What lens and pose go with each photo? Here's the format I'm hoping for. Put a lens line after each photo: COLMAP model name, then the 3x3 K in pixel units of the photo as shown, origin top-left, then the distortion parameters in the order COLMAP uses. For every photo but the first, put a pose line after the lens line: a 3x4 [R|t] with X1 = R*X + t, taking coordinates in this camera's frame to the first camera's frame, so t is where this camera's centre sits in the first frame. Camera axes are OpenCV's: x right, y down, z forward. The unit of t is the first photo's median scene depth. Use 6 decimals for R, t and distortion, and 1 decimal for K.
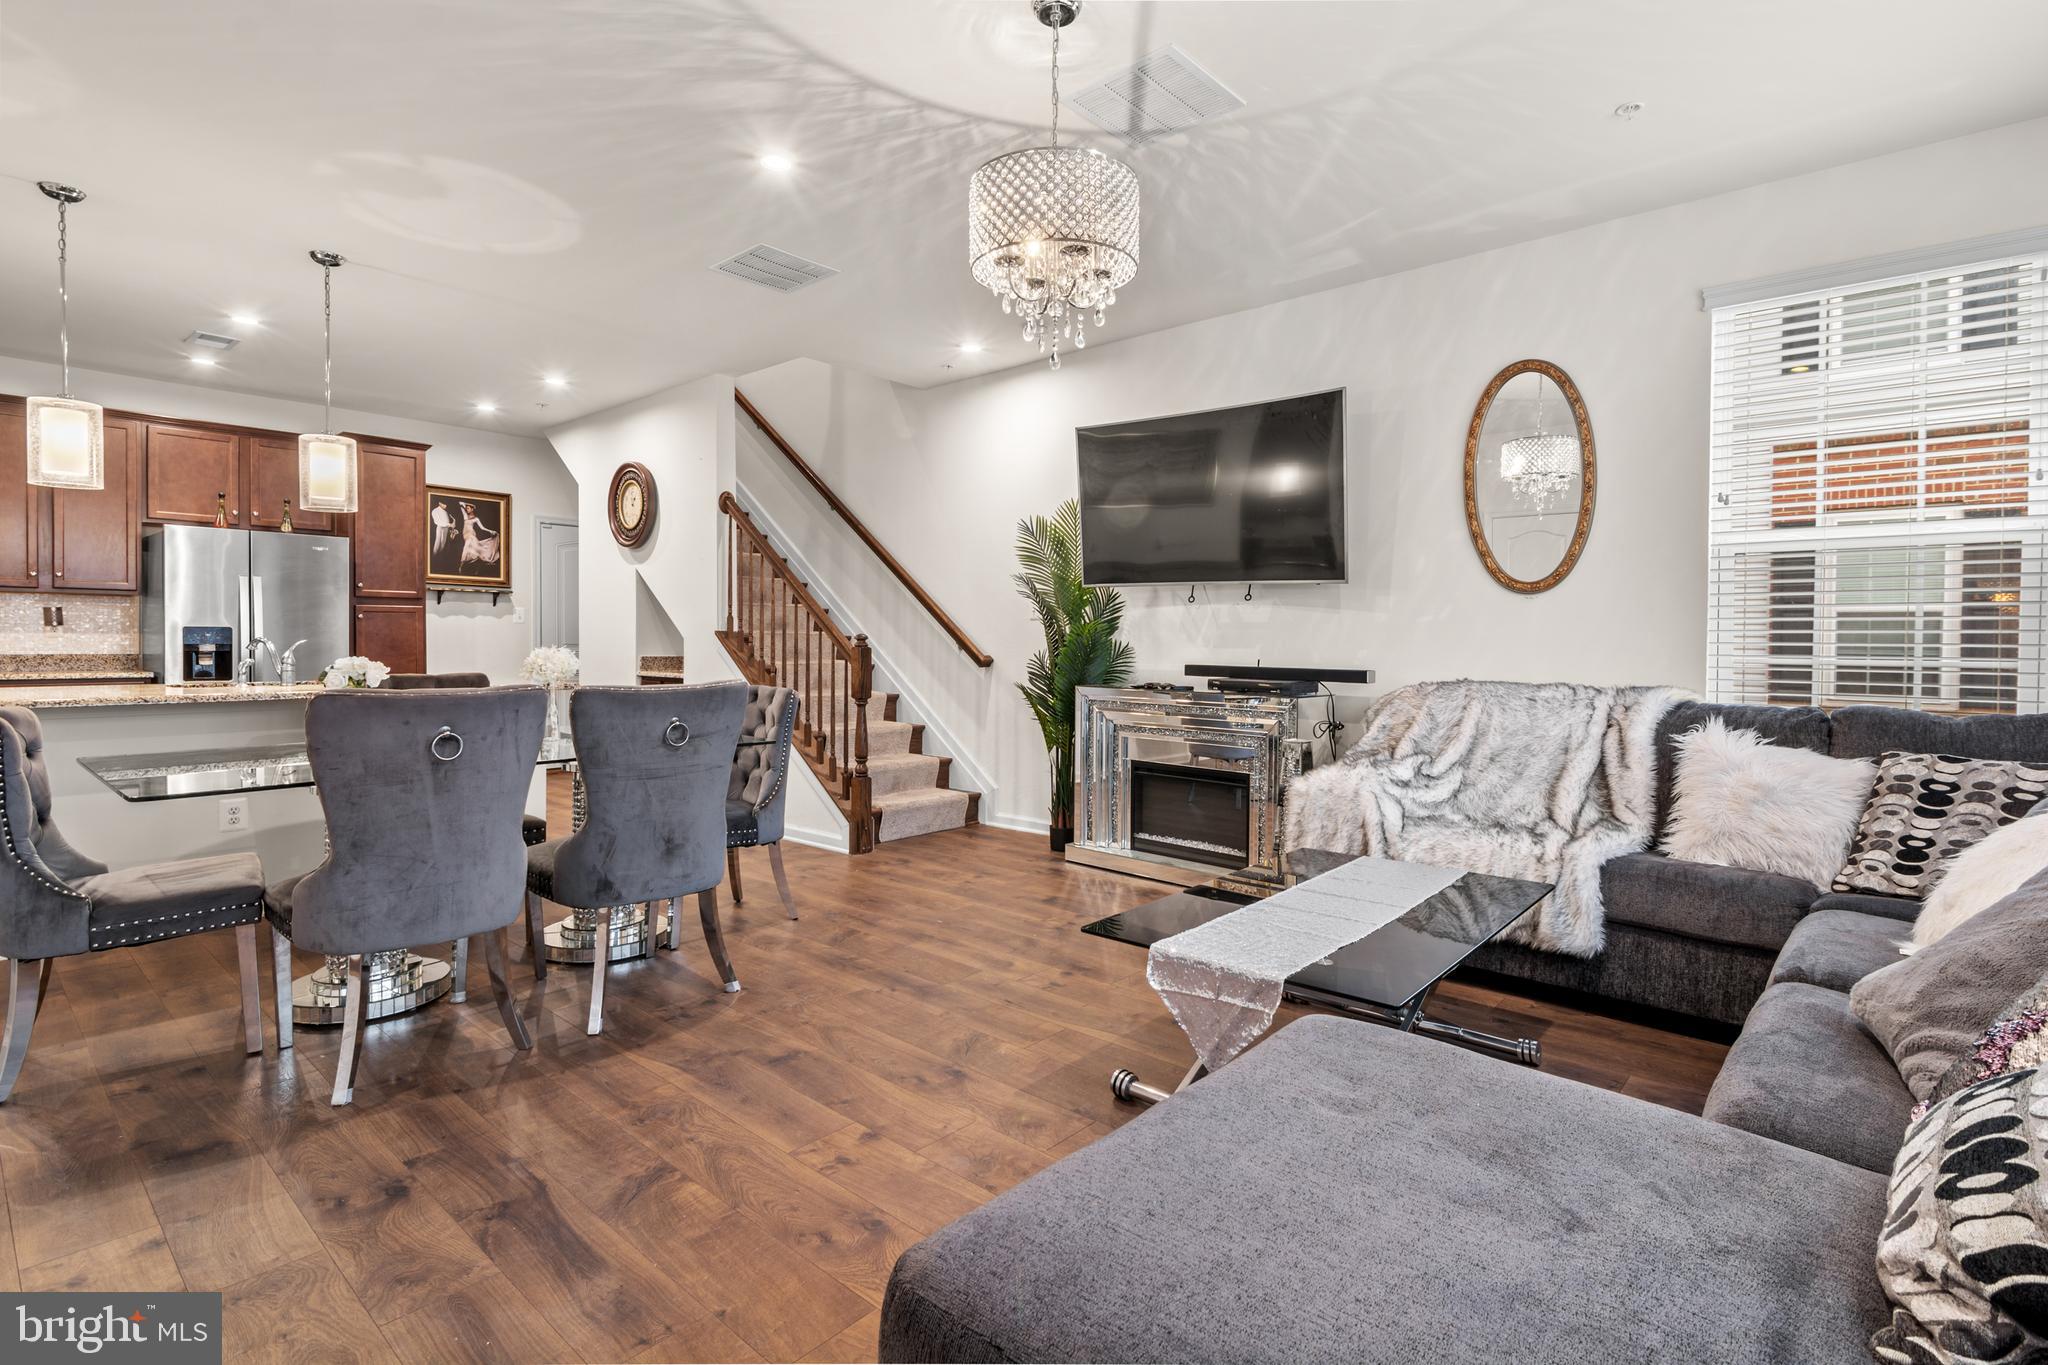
lens RADIAL K [[981.7, 0, 1036.3], [0, 981.7, 659.6], [0, 0, 1]] dist [-0.002472, -0.002660]
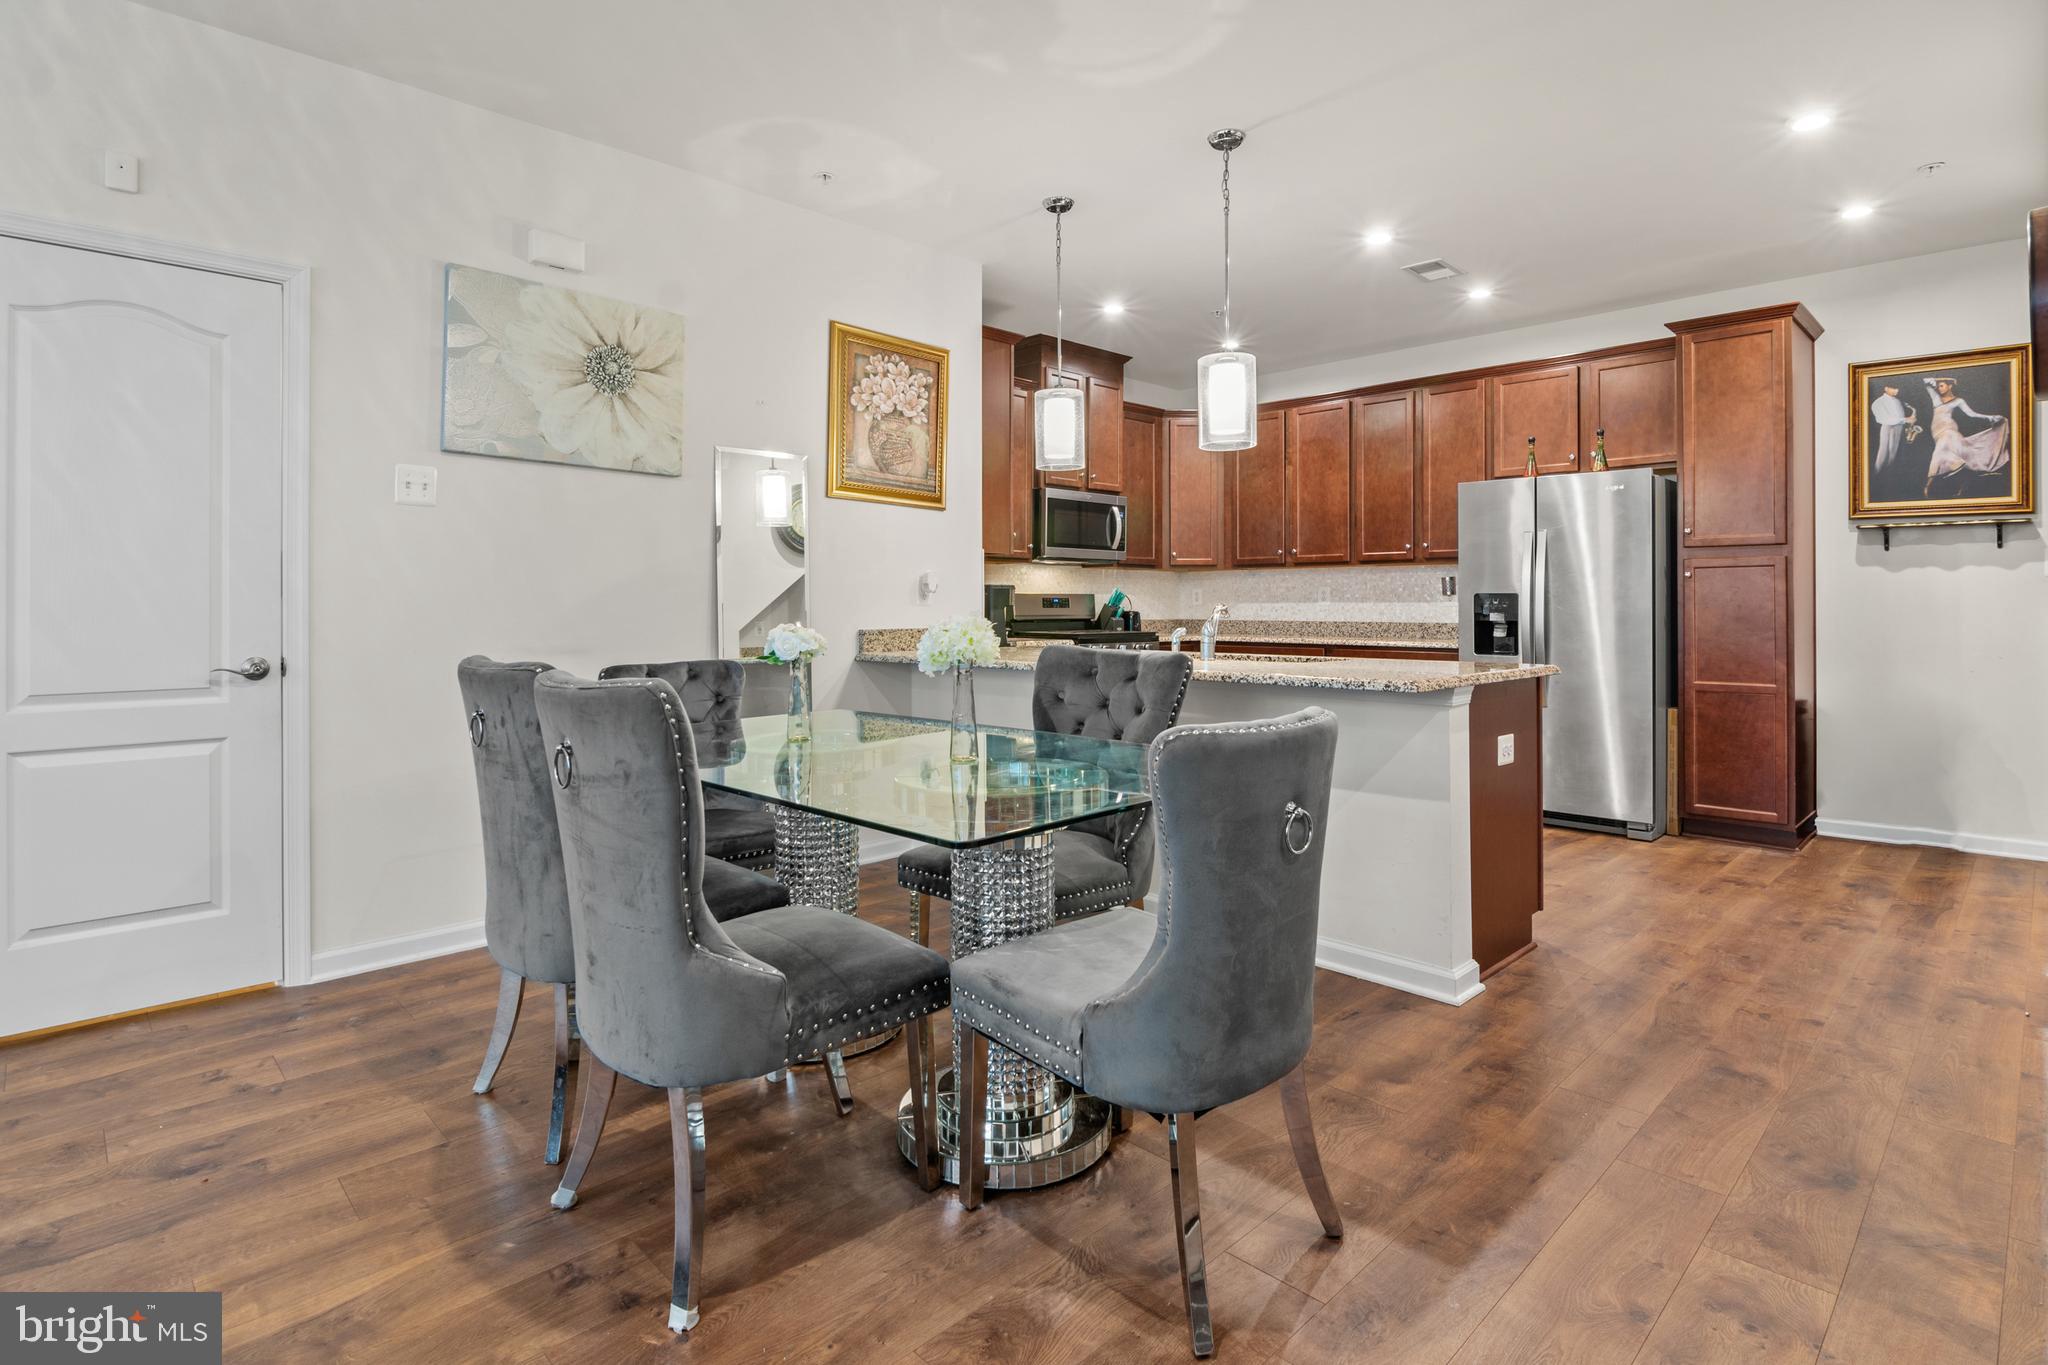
lens RADIAL K [[1022.3, 0, 1022.1], [0, 1022.3, 603.9], [0, 0, 1]] dist [-0.011938, -0.001808]
pose [[-0.074496, -0.008991, -0.997181, 0.169323], [-0.018356, 0.999802, -0.007644, -0.015410], [0.997052, 0.017735, -0.074647, 1.103763]]
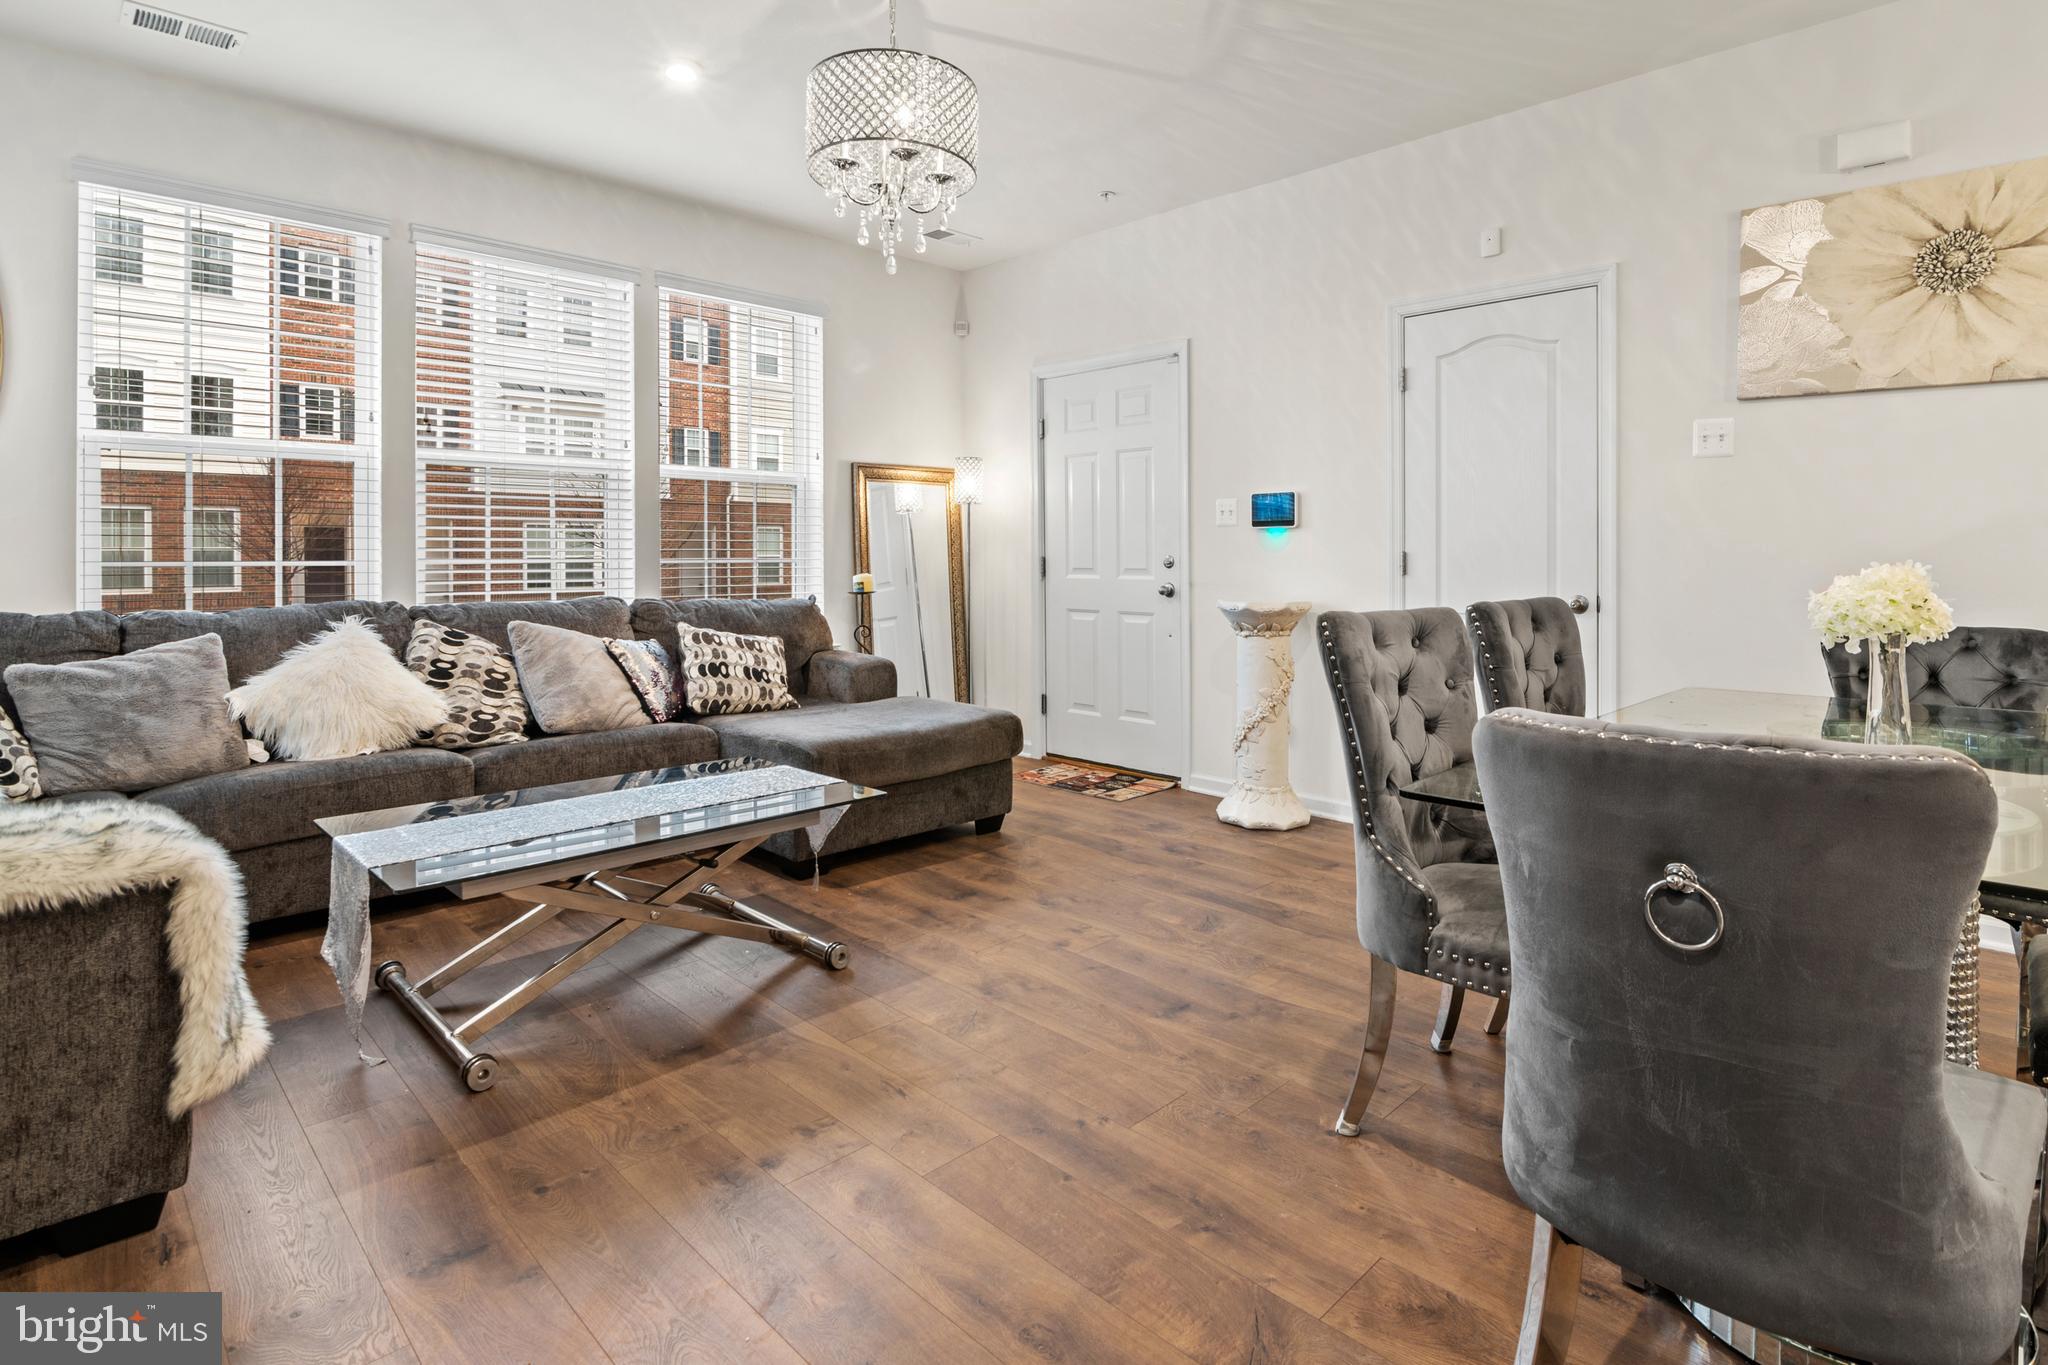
lens RADIAL K [[1022.3, 0, 1044.7], [0, 1022.3, 584.3], [0, 0, 1]] dist [-0.011938, -0.001808]
pose [[-0.997946, -0.009245, 0.063397, -0.148904], [-0.006137, 0.998778, 0.049045, -0.025328], [-0.063773, 0.048555, -0.996783, 1.501421]]
